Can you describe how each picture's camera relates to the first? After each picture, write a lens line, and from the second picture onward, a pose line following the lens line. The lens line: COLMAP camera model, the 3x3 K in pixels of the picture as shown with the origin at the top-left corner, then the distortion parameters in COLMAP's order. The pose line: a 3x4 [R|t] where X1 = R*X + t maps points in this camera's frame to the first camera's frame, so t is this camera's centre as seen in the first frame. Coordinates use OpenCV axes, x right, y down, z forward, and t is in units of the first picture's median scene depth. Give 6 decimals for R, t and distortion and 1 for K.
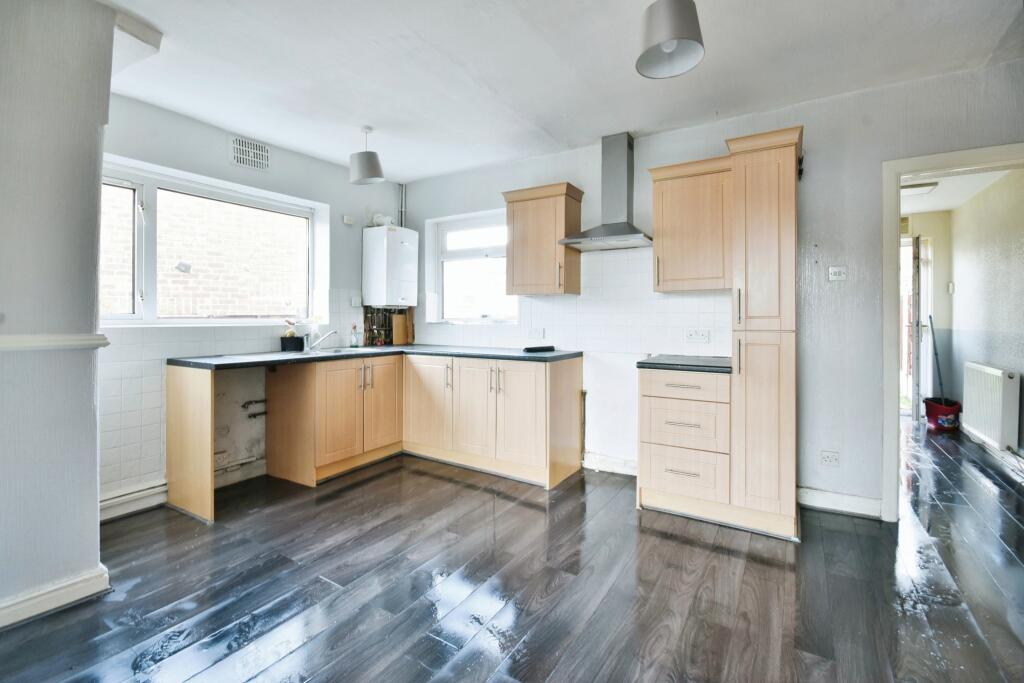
lens RADIAL K [[459.0, 0, 510.8], [0, 459.0, 321.5], [0, 0, 1]] dist [0.001804, 0.000370]
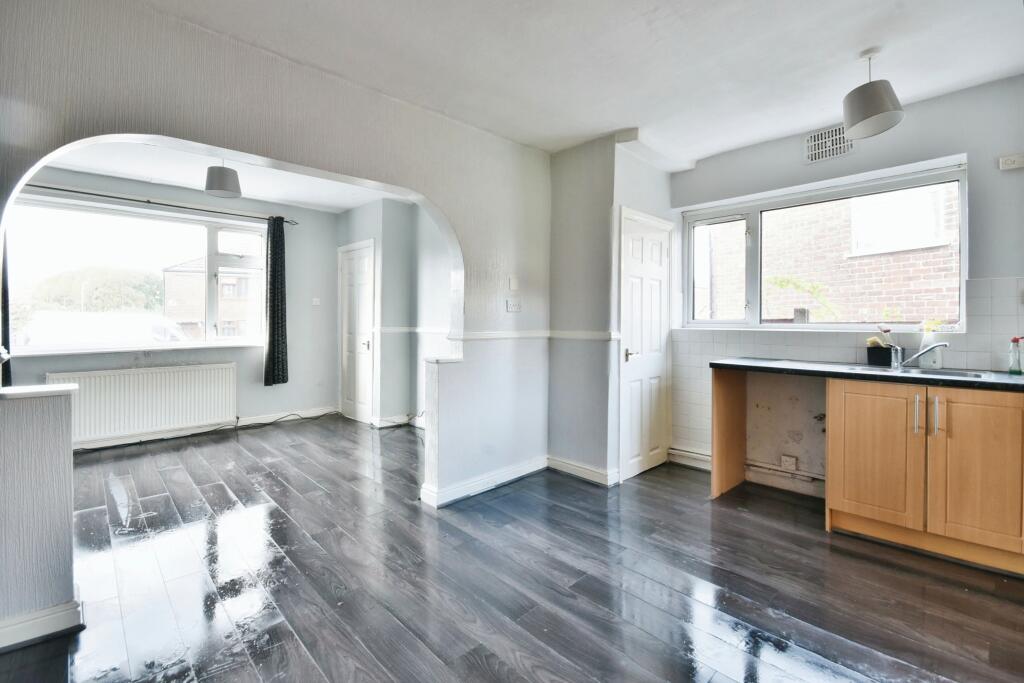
lens RADIAL K [[459.0, 0, 510.8], [0, 459.0, 321.5], [0, 0, 1]] dist [0.001804, 0.000370]
pose [[-0.249114, 0.001252, -0.968473, 0.497600], [-0.009915, 0.999943, 0.003843, -0.008840], [0.968423, 0.010560, -0.249087, 0.648215]]
